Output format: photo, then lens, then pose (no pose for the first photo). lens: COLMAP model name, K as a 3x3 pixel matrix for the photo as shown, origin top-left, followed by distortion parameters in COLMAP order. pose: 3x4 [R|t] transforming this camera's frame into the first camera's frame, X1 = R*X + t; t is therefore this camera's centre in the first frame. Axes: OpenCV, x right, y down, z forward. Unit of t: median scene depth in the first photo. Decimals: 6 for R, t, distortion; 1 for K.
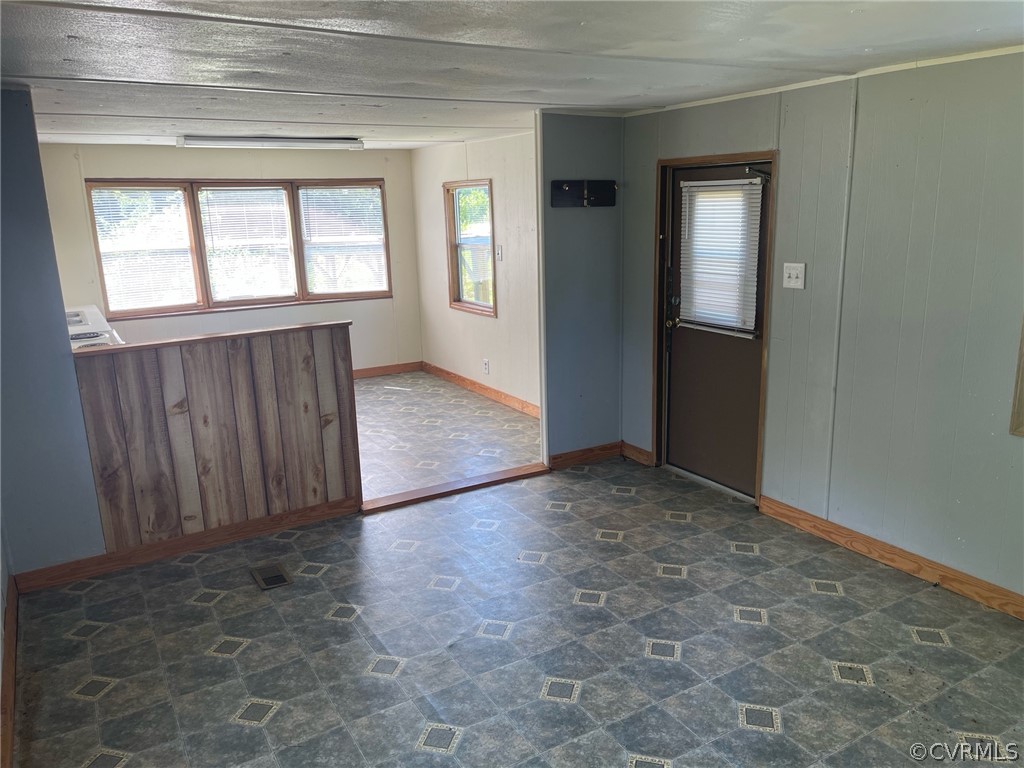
lens RADIAL K [[768.0, 0, 507.2], [0, 768.0, 384.4], [0, 0, 1]] dist [0.081082, -0.109005]
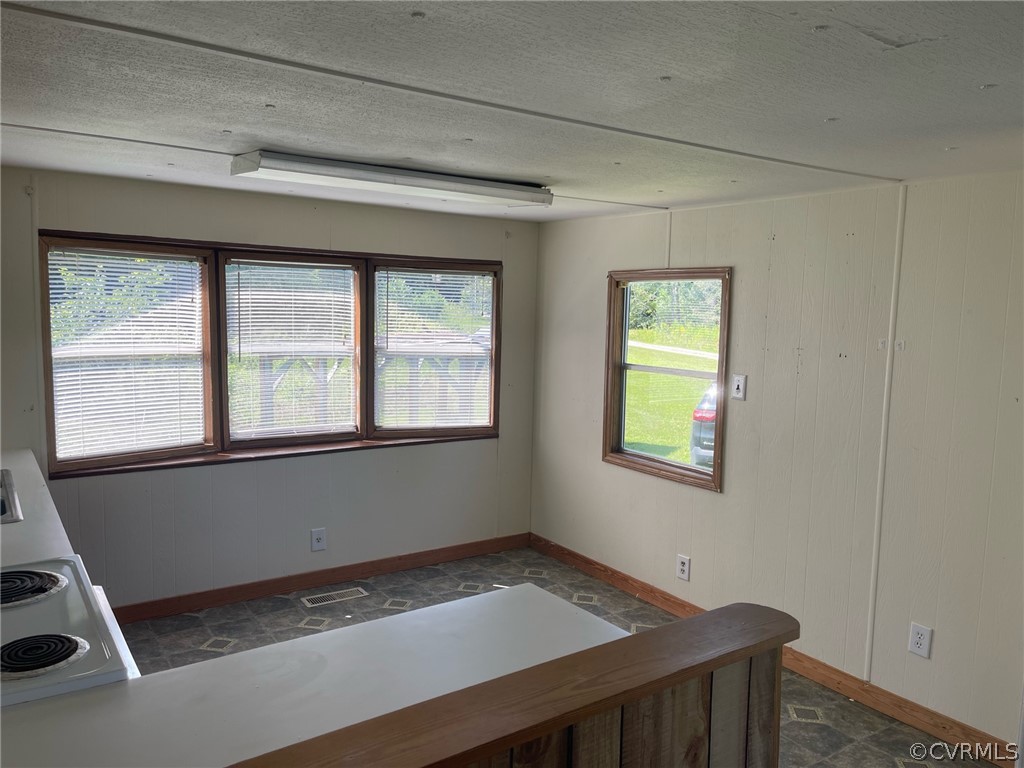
lens RADIAL K [[768.0, 0, 507.2], [0, 768.0, 384.4], [0, 0, 1]] dist [0.081082, -0.109005]
pose [[0.996153, 0.044840, 0.075286, -0.398004], [-0.034906, 0.991103, -0.128439, -0.151218], [-0.080375, 0.125317, 0.988856, 0.706046]]
